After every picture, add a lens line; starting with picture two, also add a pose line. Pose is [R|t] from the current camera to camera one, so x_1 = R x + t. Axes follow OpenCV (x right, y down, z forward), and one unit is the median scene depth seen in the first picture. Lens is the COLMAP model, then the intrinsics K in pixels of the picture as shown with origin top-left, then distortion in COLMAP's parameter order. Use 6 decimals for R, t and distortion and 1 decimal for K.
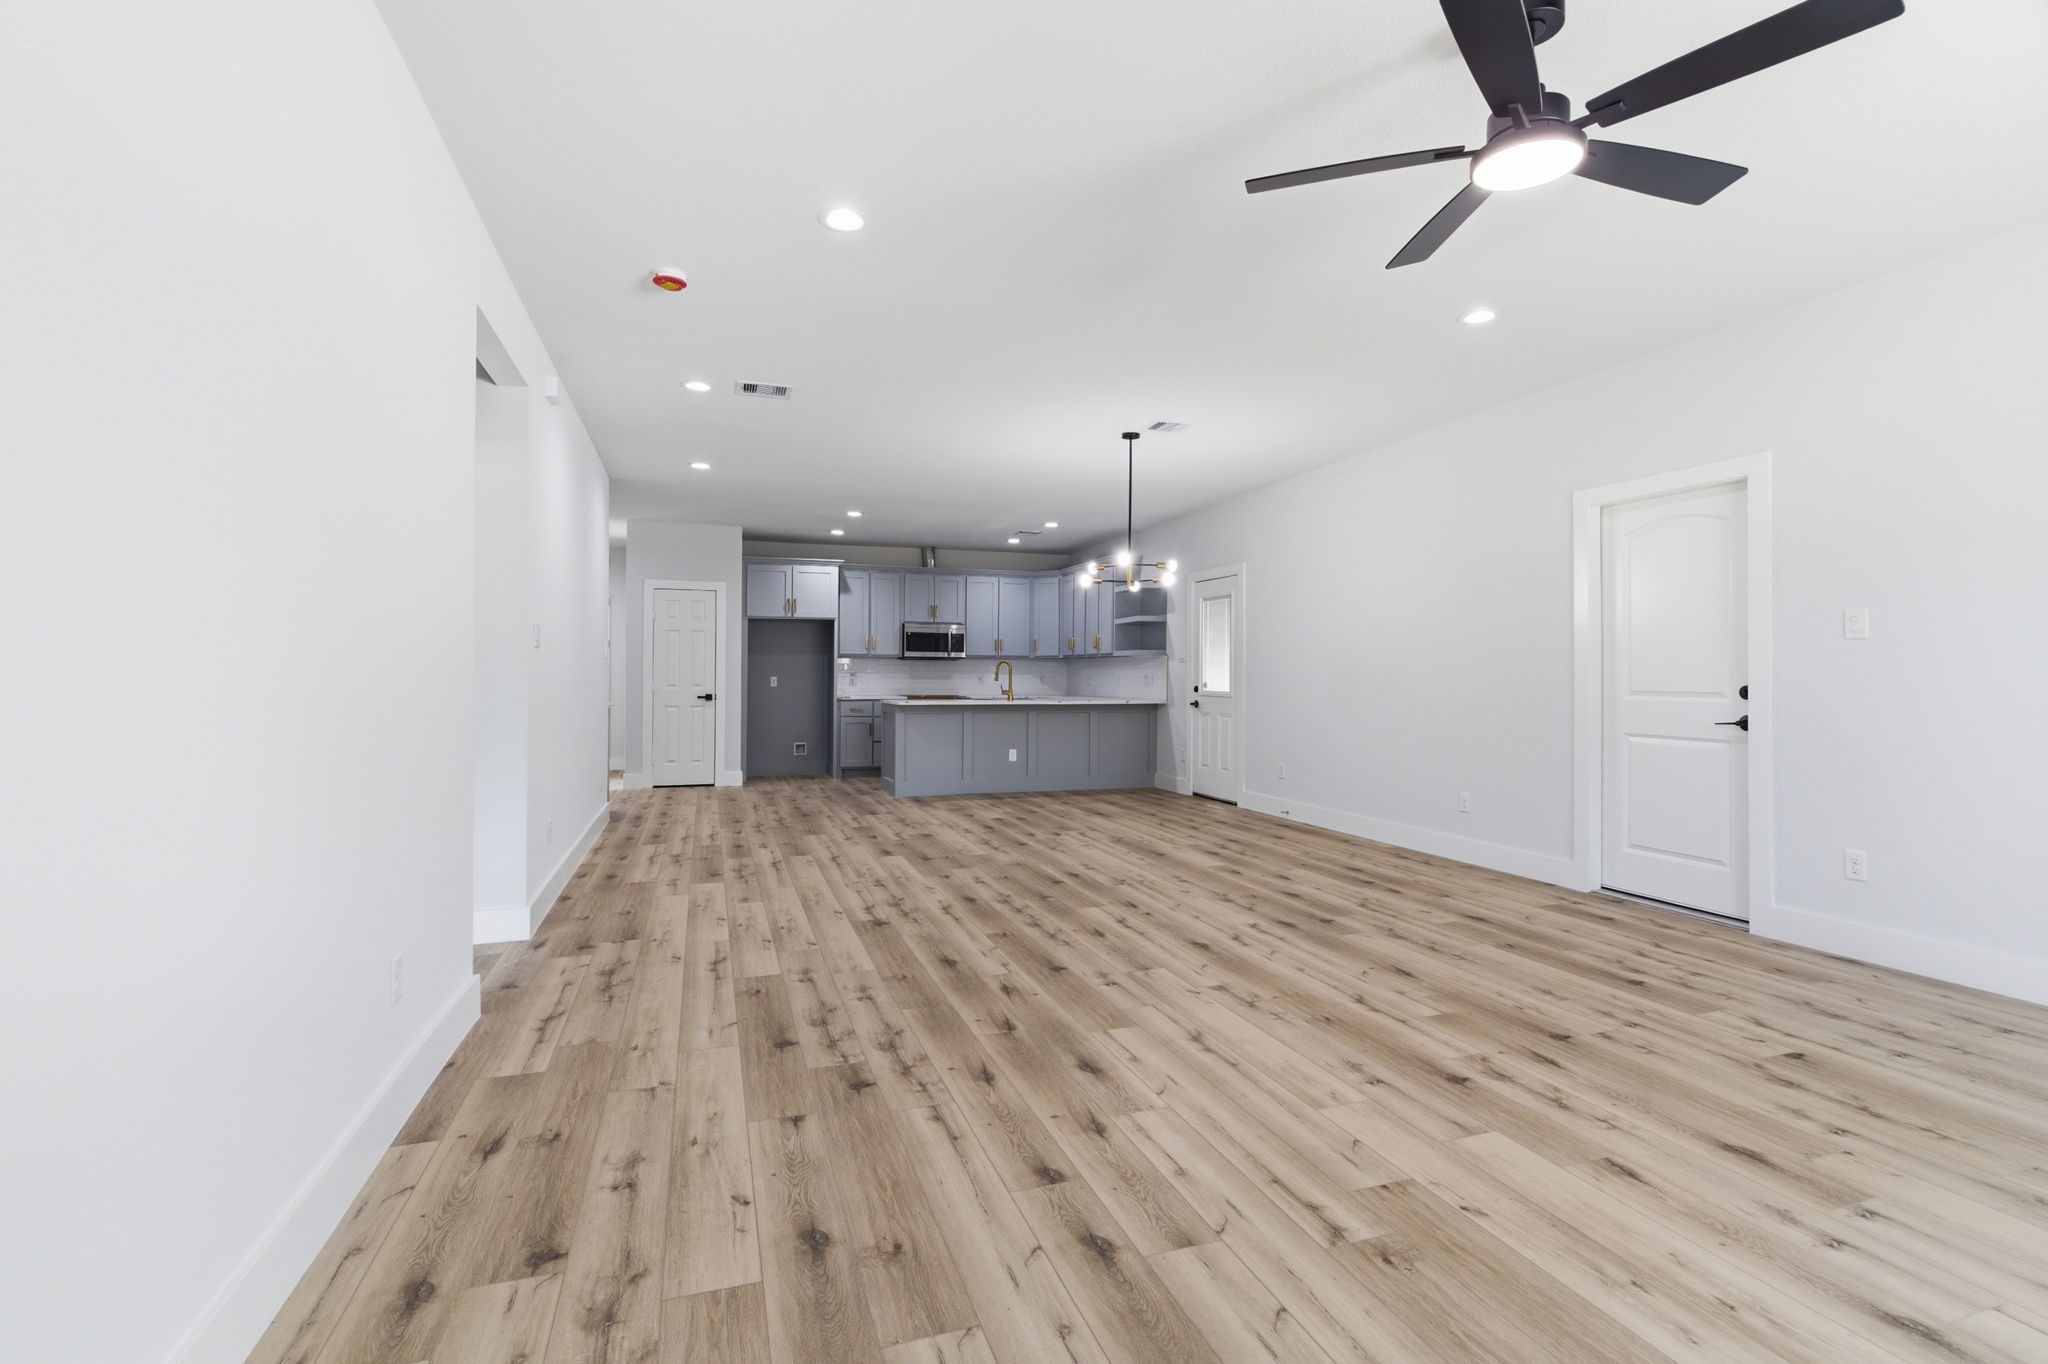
lens RADIAL K [[932.2, 0, 1015.8], [0, 932.2, 674.1], [0, 0, 1]] dist [0.007491, -0.004916]
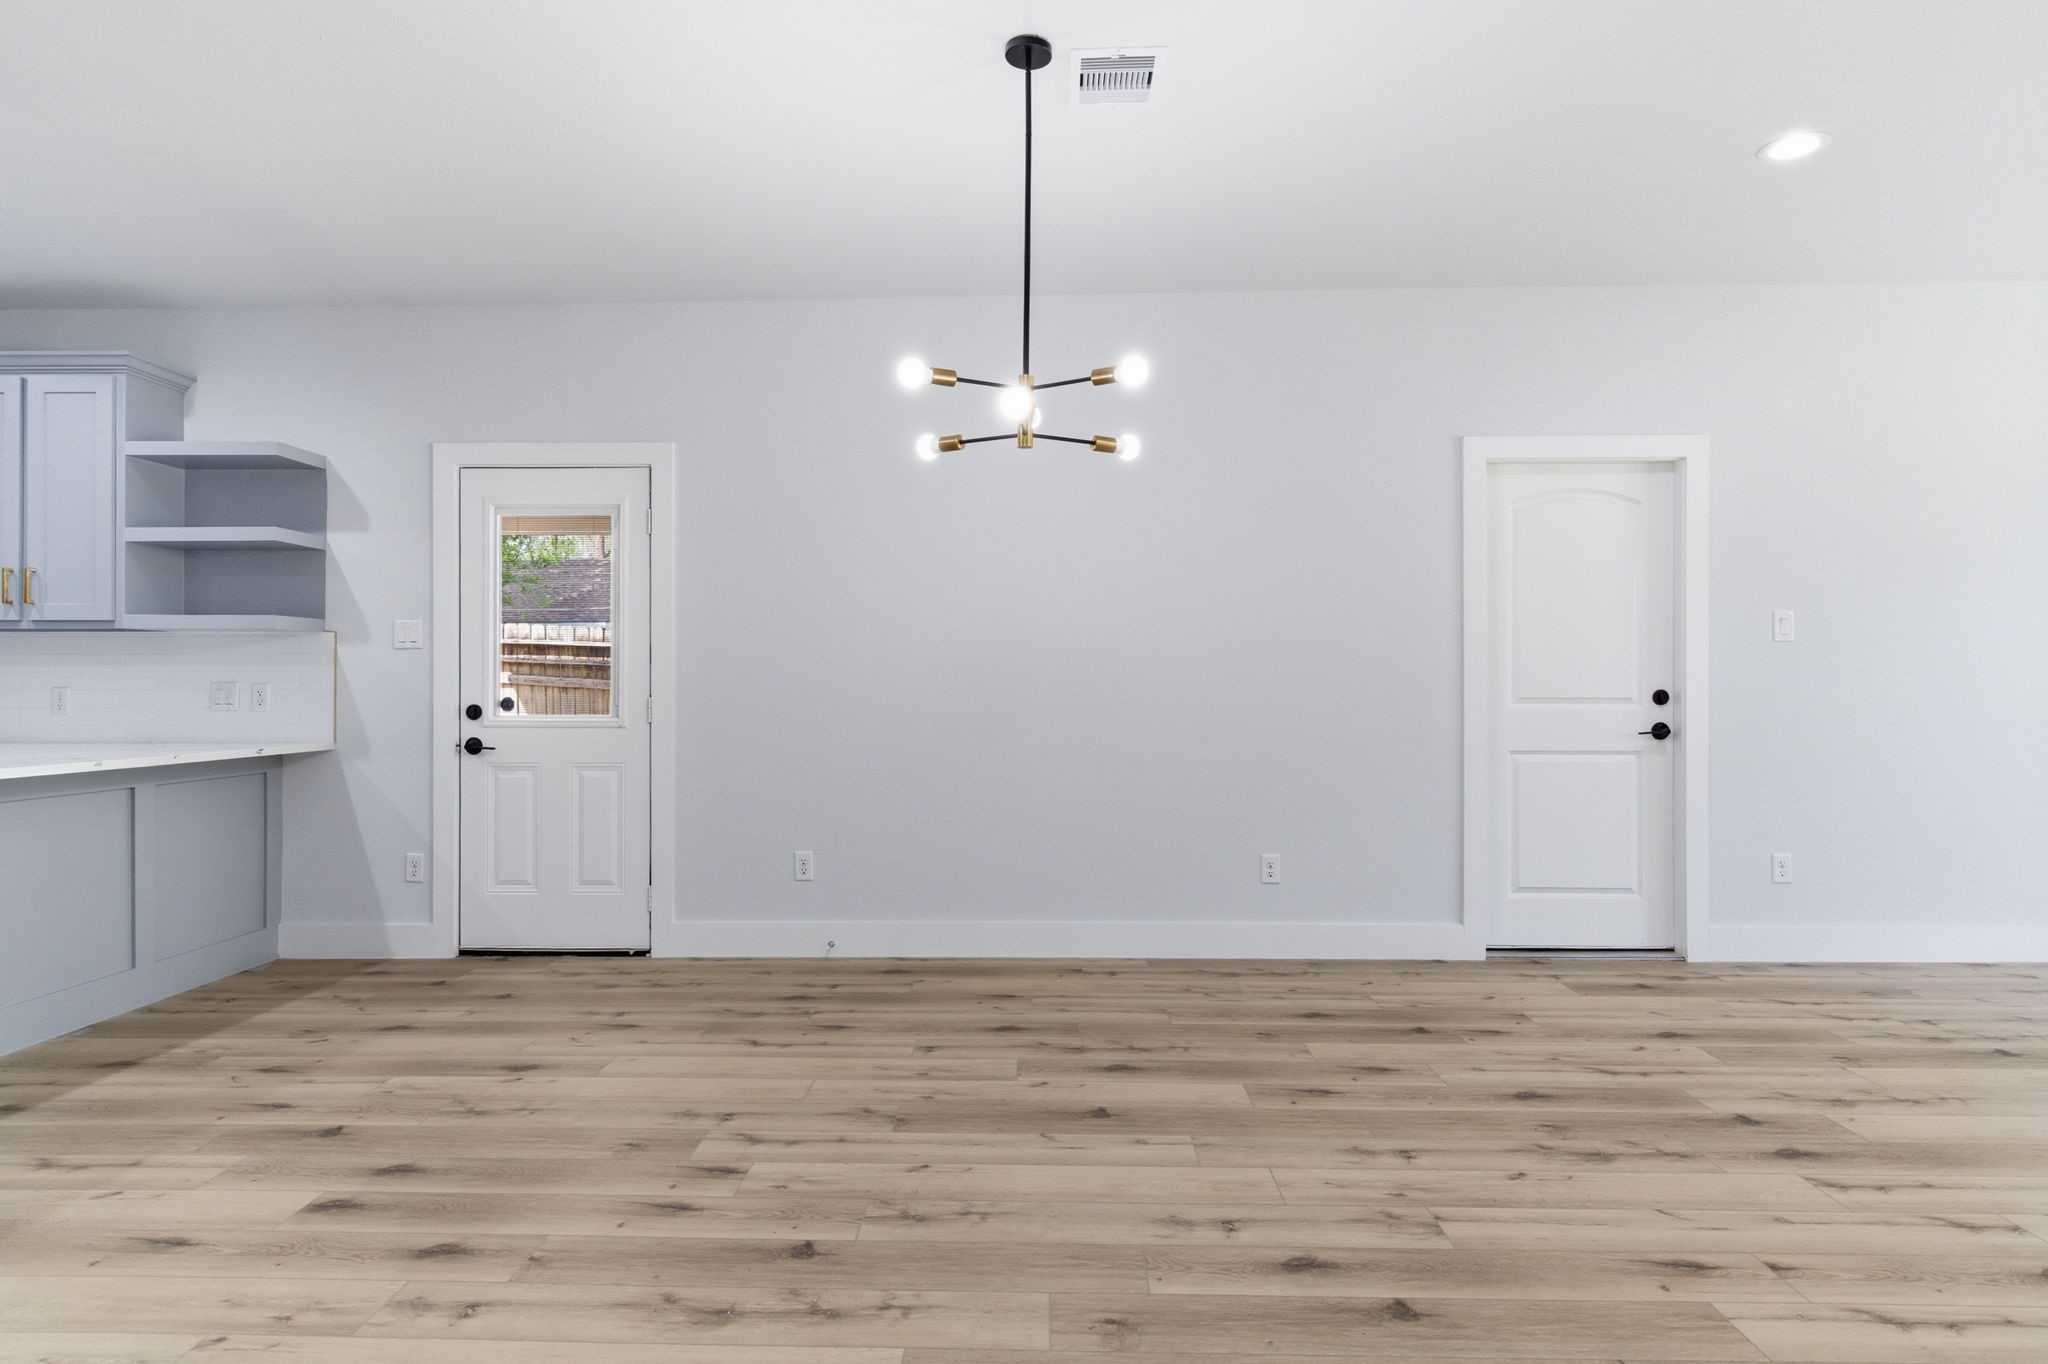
lens RADIAL K [[932.2, 0, 1015.8], [0, 932.2, 674.1], [0, 0, 1]] dist [0.007491, -0.004916]
pose [[0.334062, -0.007633, 0.942520, -0.245245], [0.000202, 0.999968, 0.008027, -0.008931], [-0.942551, -0.002491, 0.334053, 1.134348]]
